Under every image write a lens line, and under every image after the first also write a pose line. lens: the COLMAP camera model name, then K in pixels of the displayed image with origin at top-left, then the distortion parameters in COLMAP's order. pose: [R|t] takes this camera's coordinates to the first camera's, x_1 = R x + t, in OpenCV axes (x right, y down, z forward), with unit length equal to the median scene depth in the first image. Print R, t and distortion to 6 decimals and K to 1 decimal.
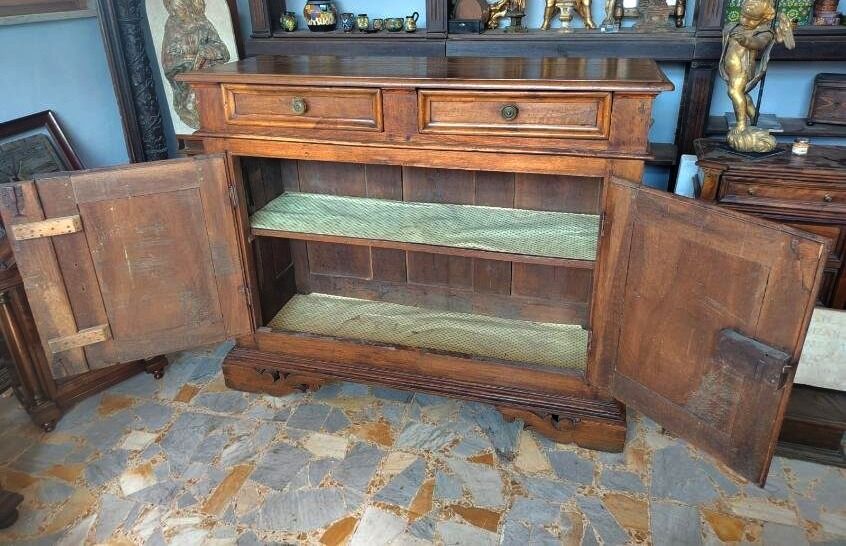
lens RADIAL K [[575.0, 0, 418.2], [0, 575.0, 220.7], [0, 0, 1]] dist [0.045705, -0.002077]
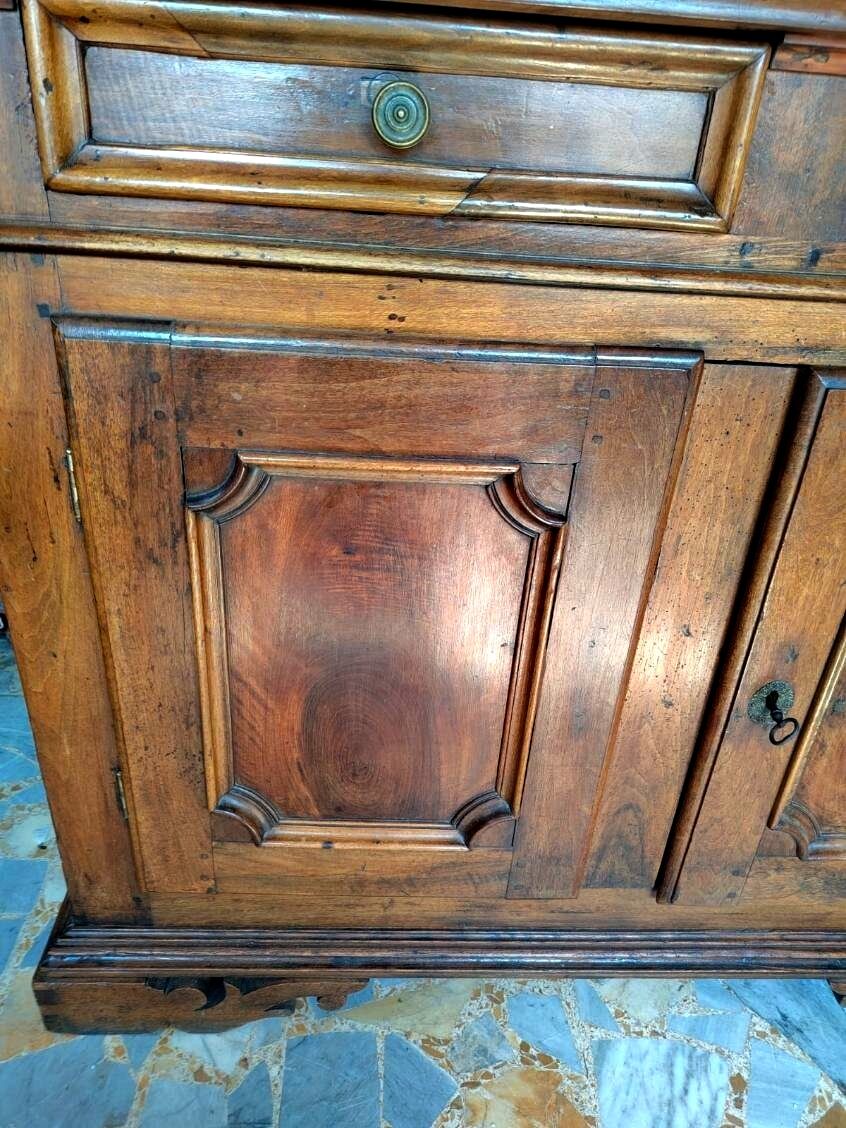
lens RADIAL K [[783.8, 0, 423.6], [0, 783.8, 550.9], [0, 0, 1]] dist [0.040709, -0.036209]
pose [[0.951033, -0.070328, 0.300983, -0.280144], [0.034912, 0.991980, 0.121474, -0.051500], [-0.307112, -0.105018, 0.945861, 0.603892]]
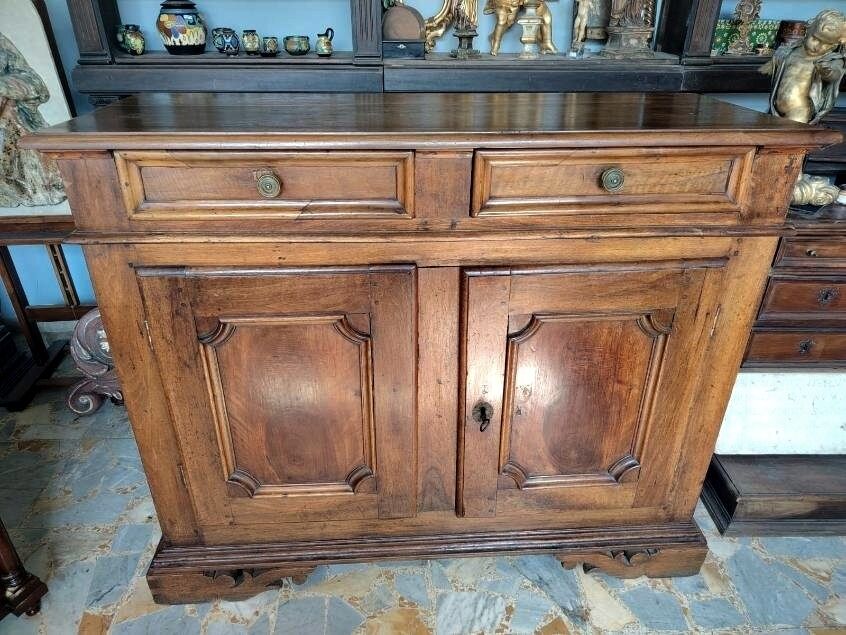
lens RADIAL K [[587.8, 0, 427.9], [0, 587.8, 317.2], [0, 0, 1]] dist [0.040709, -0.036209]
pose [[0.947418, -0.125787, 0.294238, -0.224766], [0.095874, 0.988841, 0.114025, -0.105205], [-0.305298, -0.079819, 0.948906, 0.322186]]
